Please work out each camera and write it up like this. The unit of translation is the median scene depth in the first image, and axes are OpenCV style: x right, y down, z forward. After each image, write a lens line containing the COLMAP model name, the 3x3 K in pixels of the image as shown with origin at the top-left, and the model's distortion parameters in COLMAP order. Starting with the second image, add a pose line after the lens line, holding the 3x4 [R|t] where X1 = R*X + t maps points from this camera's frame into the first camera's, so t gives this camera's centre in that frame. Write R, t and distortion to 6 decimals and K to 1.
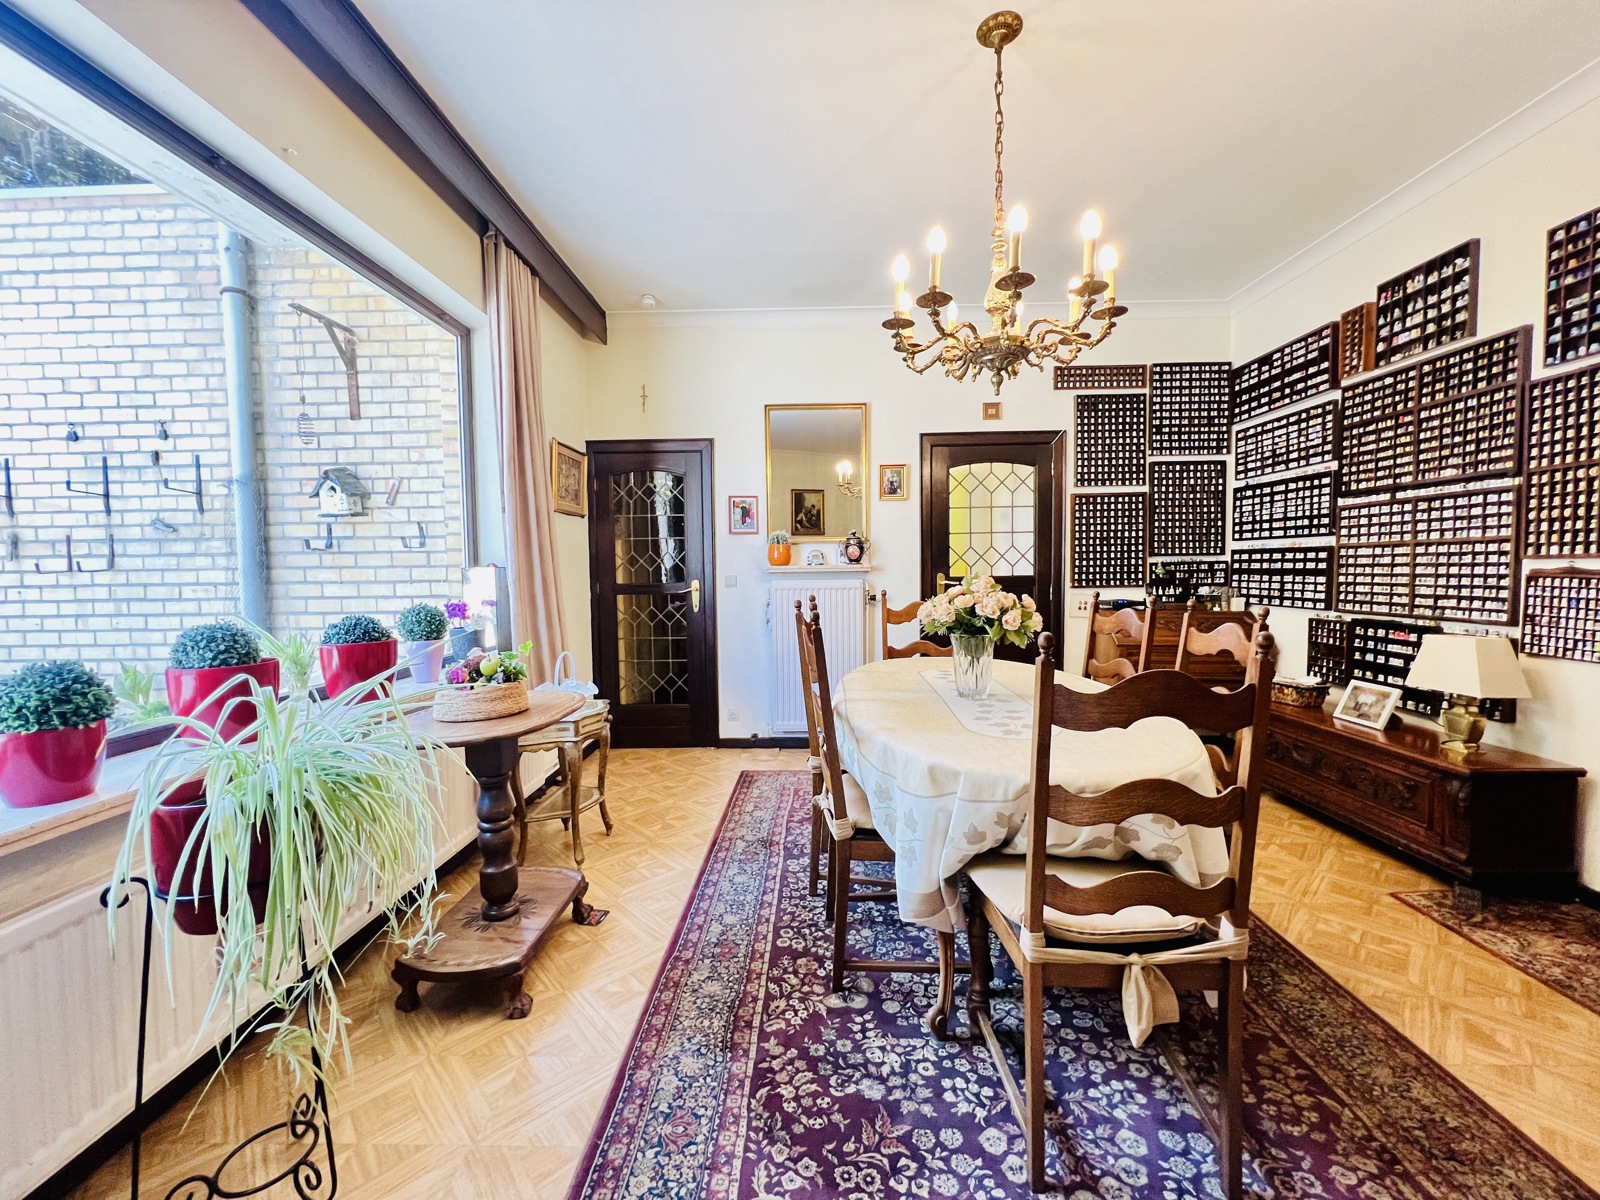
lens RADIAL K [[639.9, 0, 799.9], [0, 639.9, 601.4], [0, 0, 1]] dist [-0.003718, 0.000959]
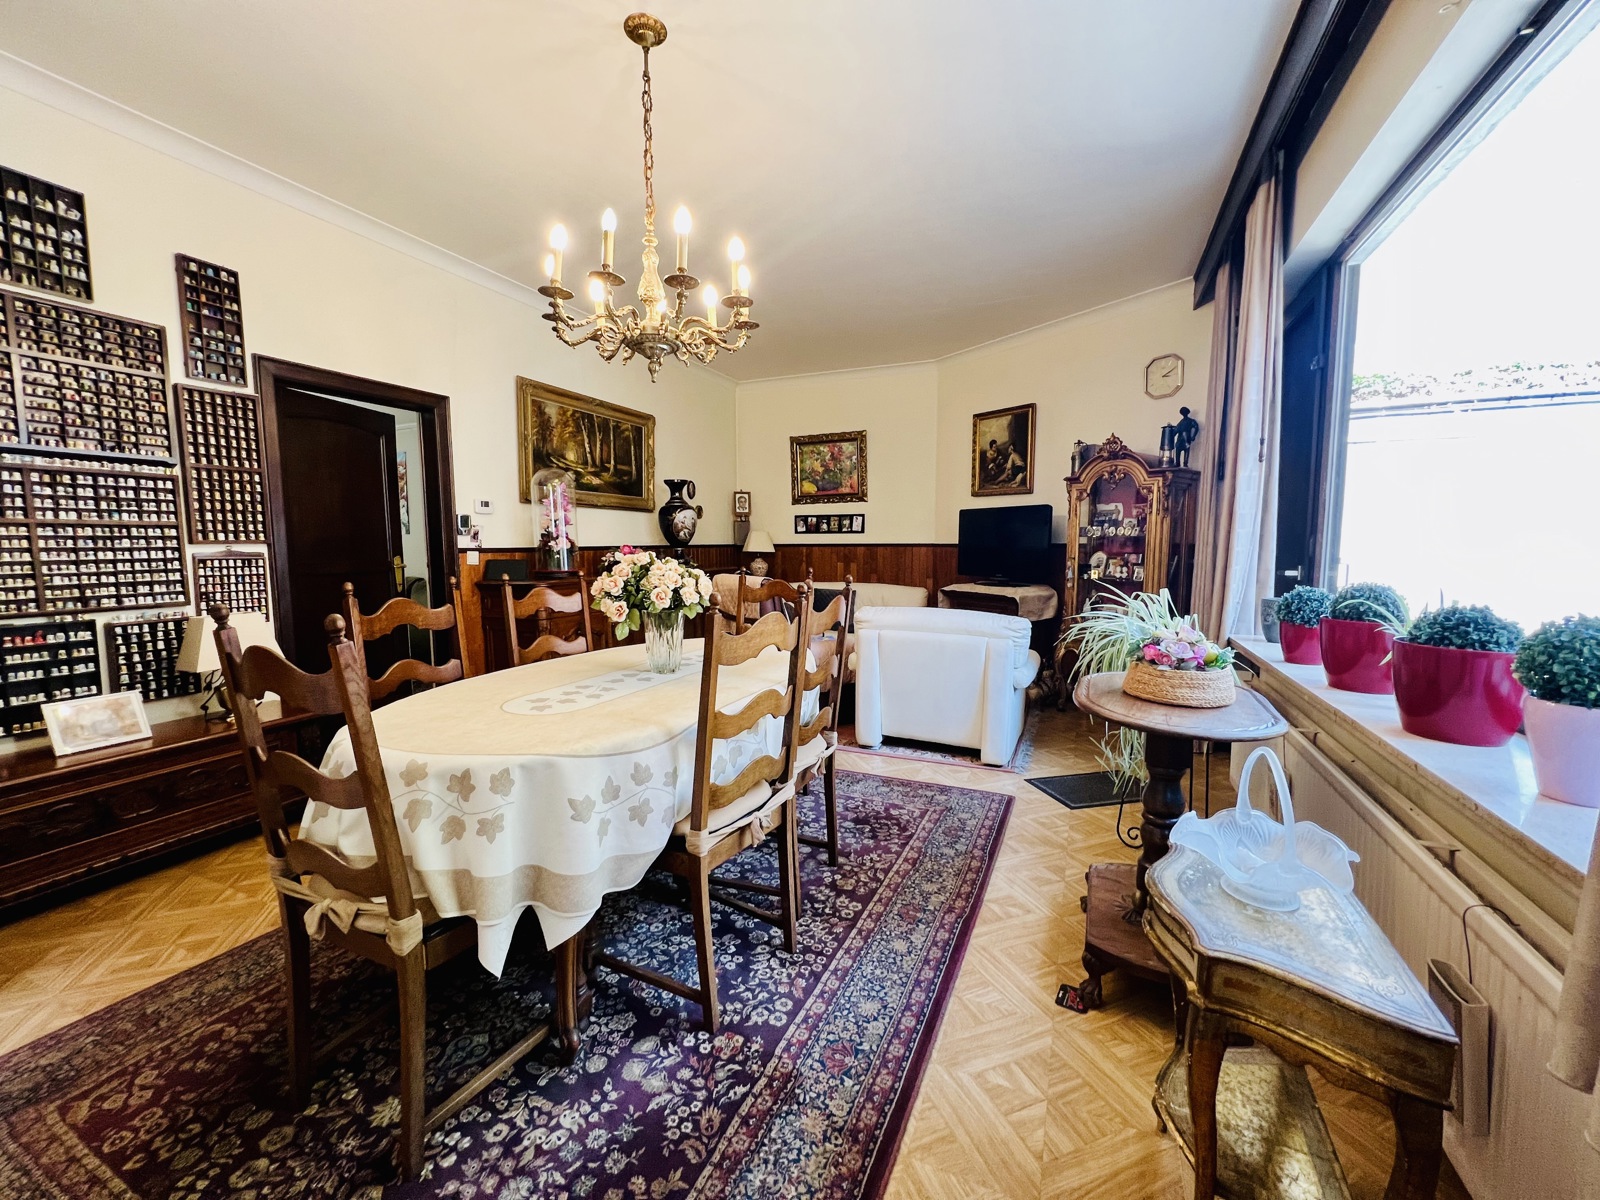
lens RADIAL K [[639.9, 0, 798.8], [0, 639.9, 600.2], [0, 0, 1]] dist [-0.003718, 0.000959]
pose [[-0.918944, -0.021104, 0.393822, -0.207413], [0.035838, 0.989967, 0.136675, -0.060680], [-0.392755, 0.139711, -0.908969, 1.170526]]
